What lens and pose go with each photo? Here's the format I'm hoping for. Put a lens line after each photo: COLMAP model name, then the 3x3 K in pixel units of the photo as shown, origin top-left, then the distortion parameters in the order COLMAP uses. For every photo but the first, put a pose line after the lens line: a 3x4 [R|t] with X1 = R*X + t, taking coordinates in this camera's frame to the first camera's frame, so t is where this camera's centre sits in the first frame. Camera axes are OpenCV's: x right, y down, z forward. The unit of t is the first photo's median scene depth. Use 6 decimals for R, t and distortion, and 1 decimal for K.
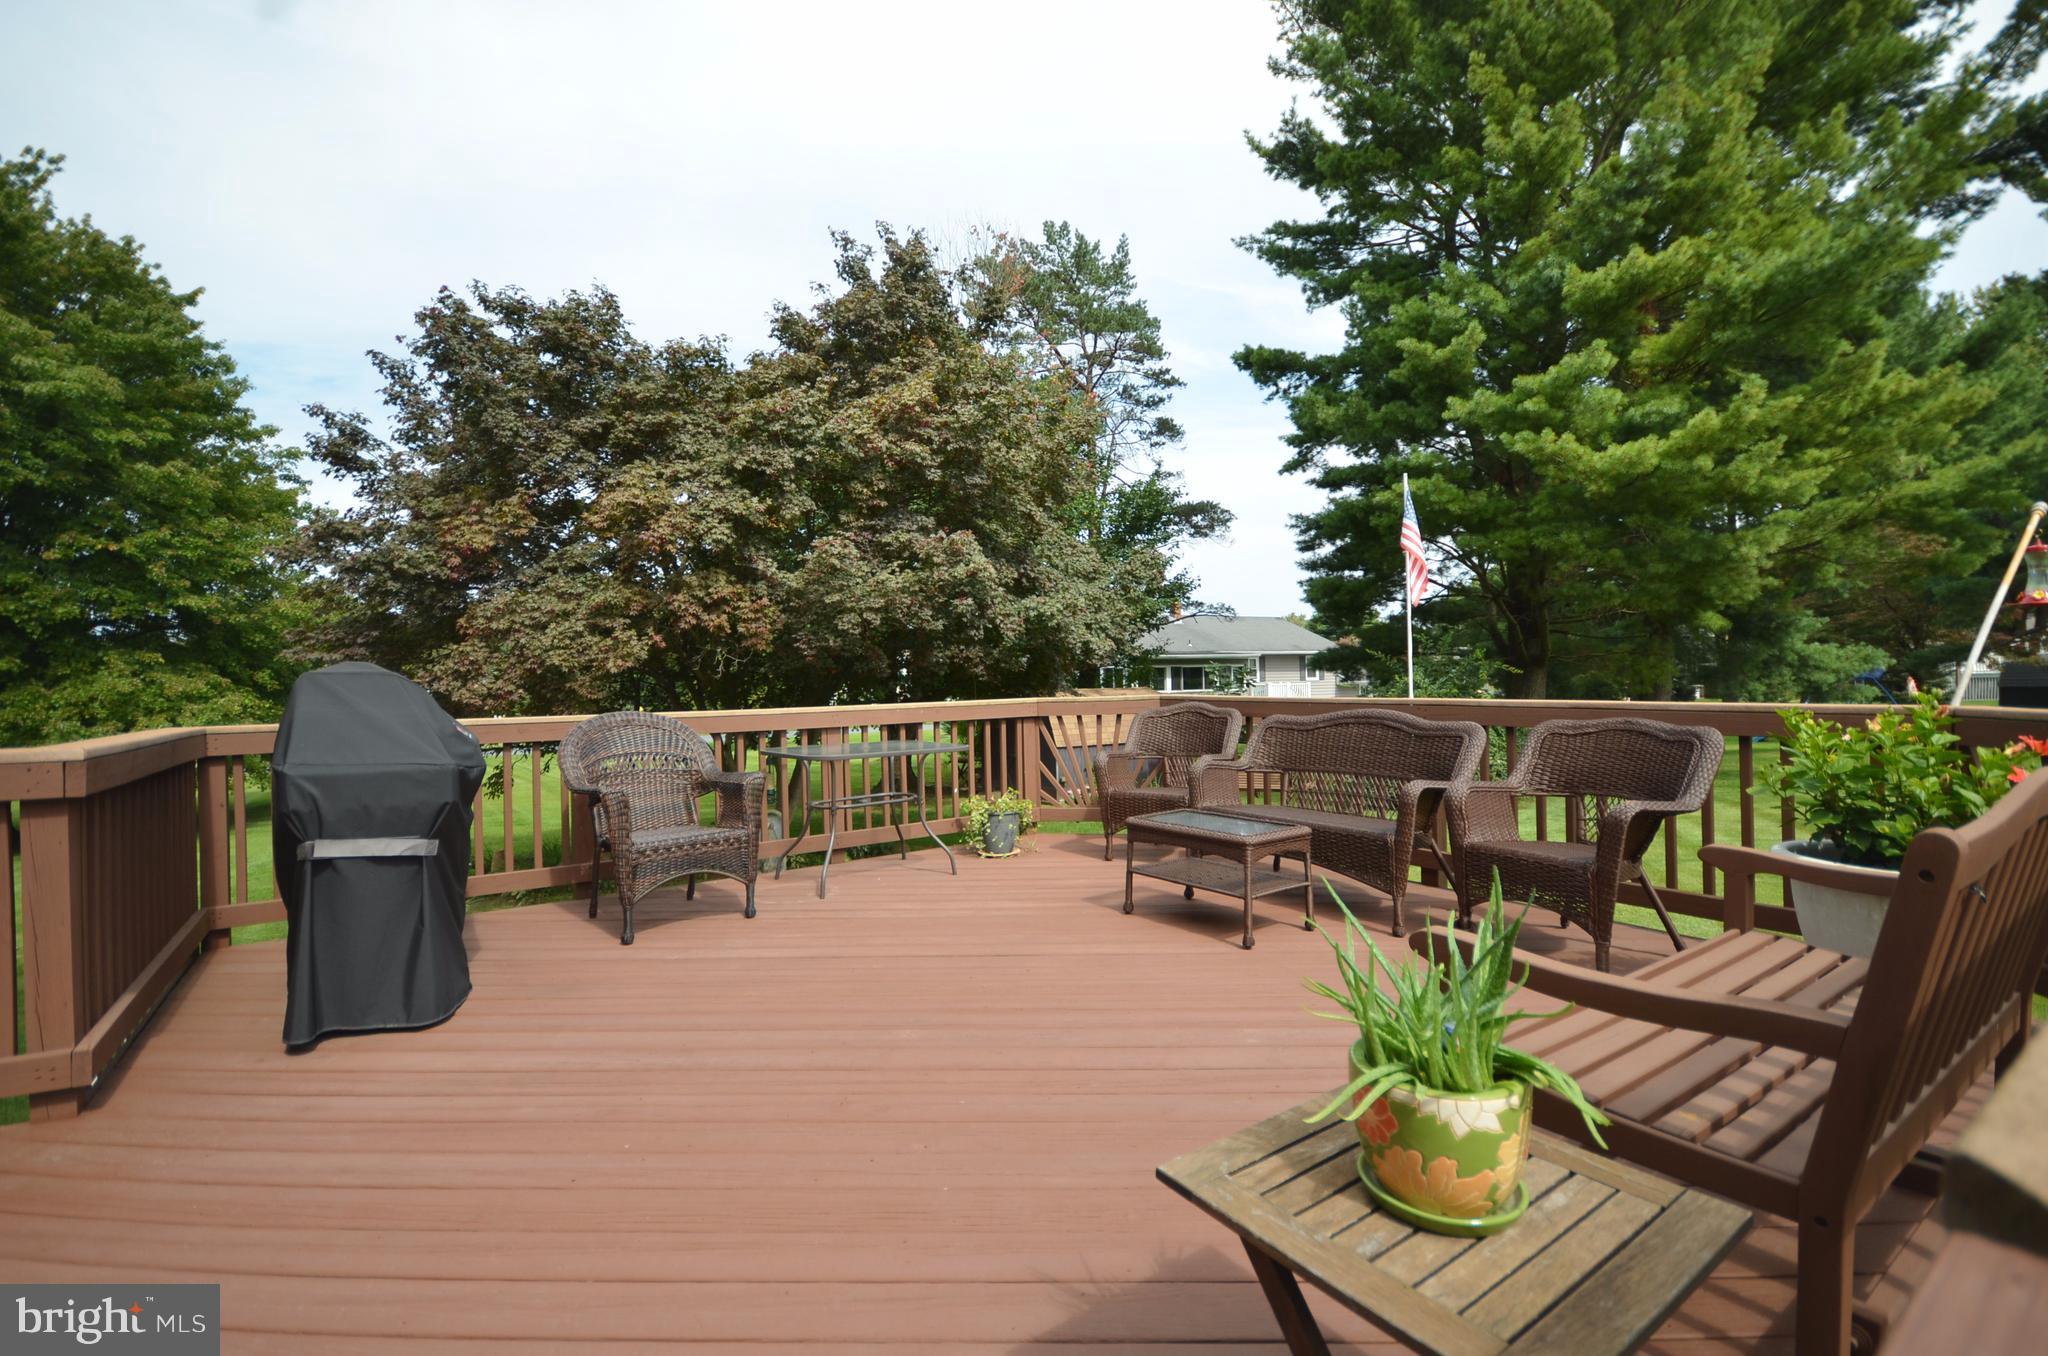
lens RADIAL K [[896.0, 0, 1024.0], [0, 896.0, 678.0], [0, 0, 1]] dist [0.002156, -0.008953]
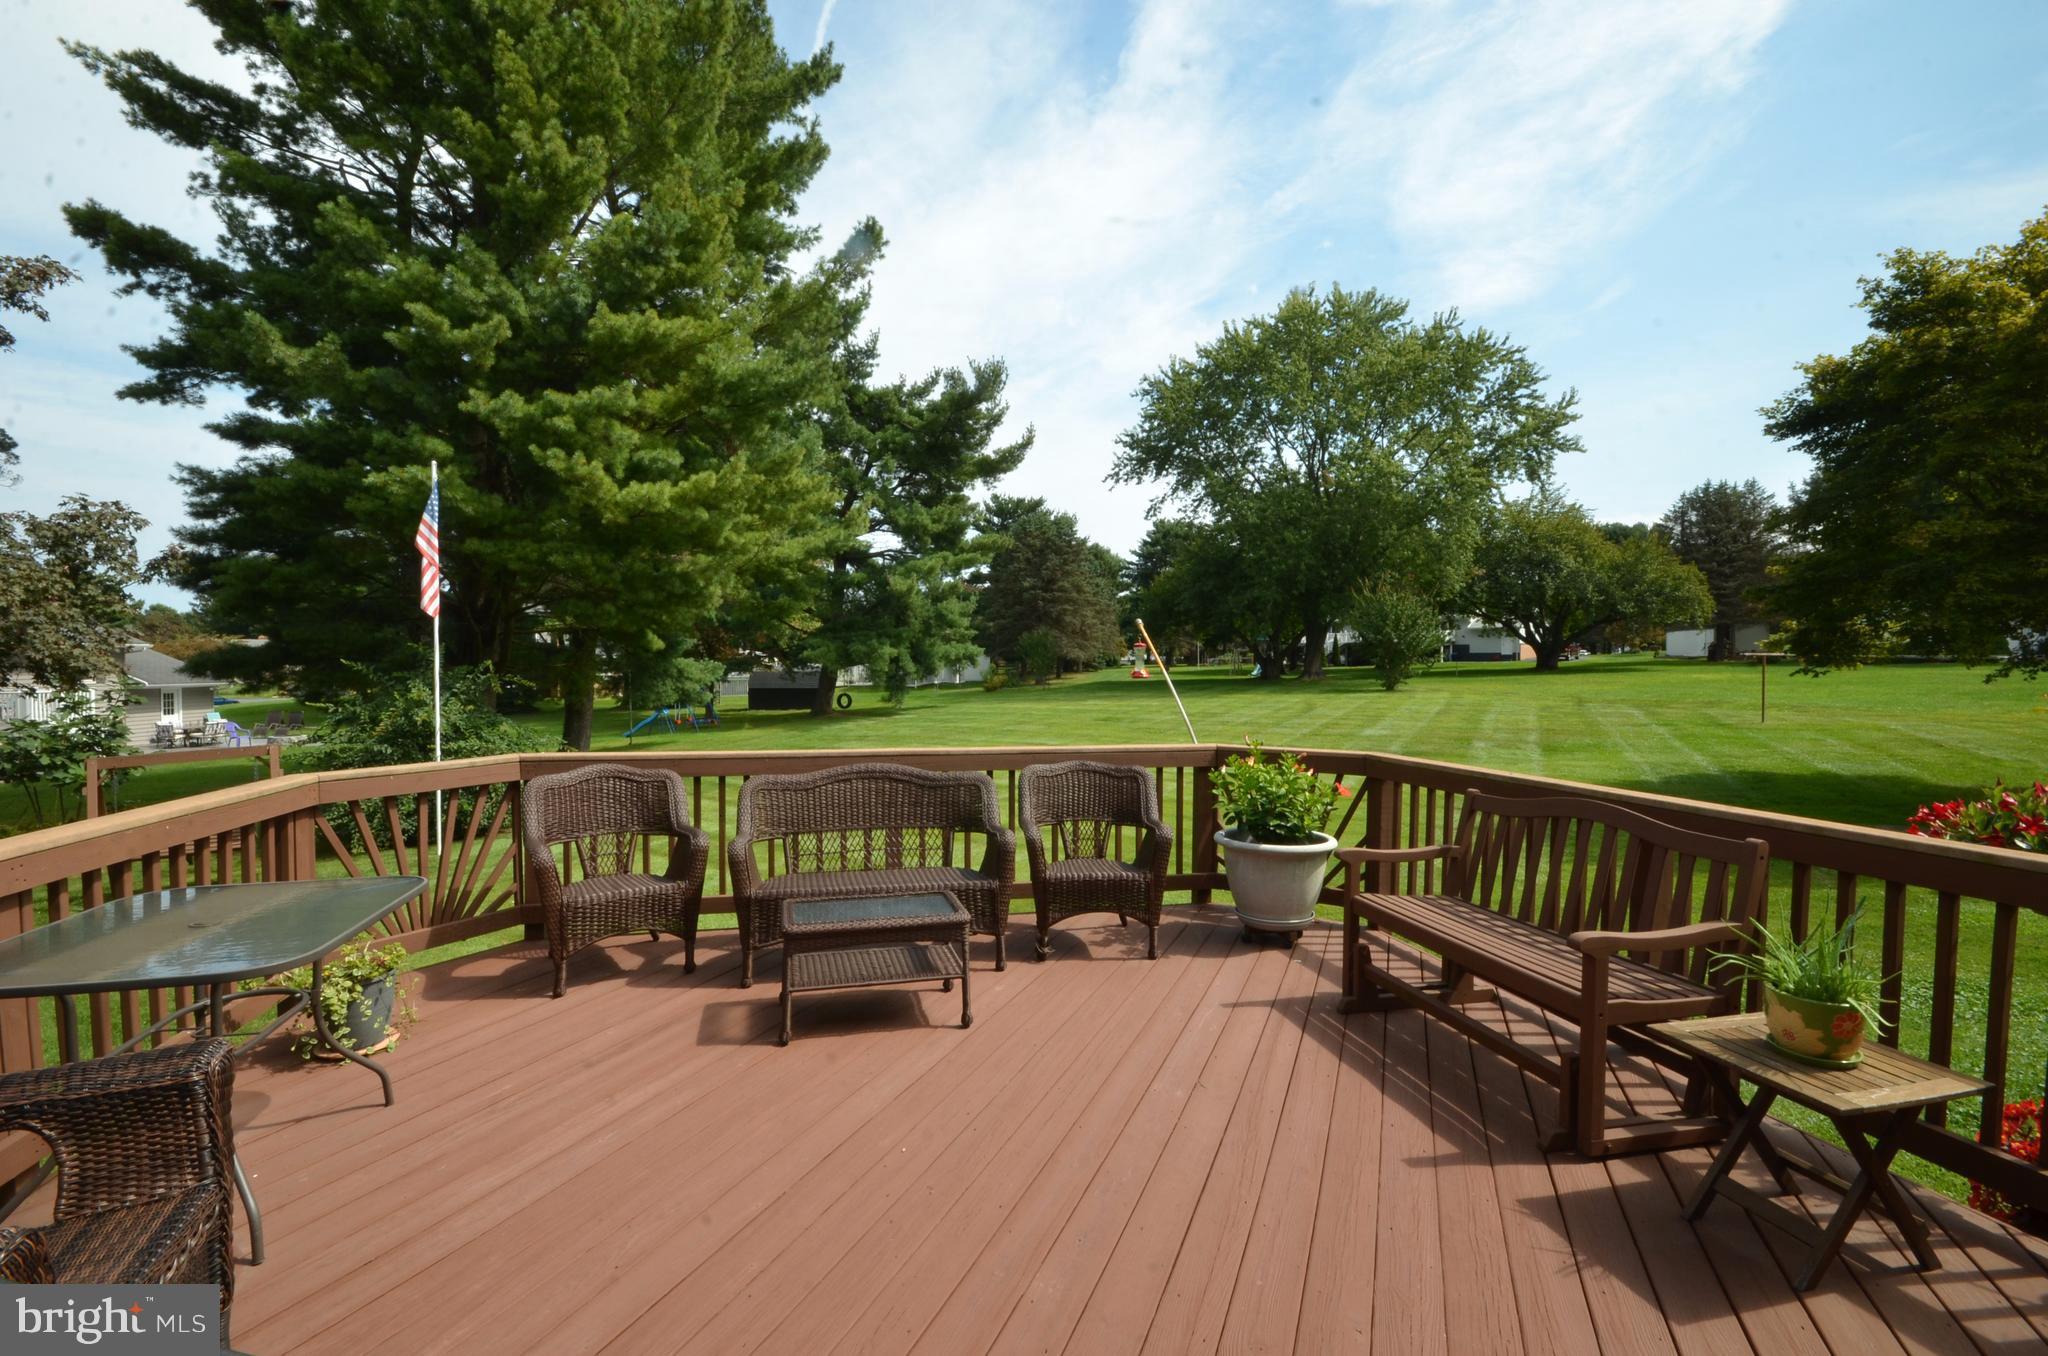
lens RADIAL K [[909.7, 0, 1024.0], [0, 909.7, 678.0], [0, 0, 1]] dist [-0.002473, -0.017643]
pose [[0.352312, 0.001558, 0.935881, -0.190228], [-0.008377, 0.999964, 0.001489, -0.024511], [-0.935845, -0.008364, 0.352312, 0.149663]]
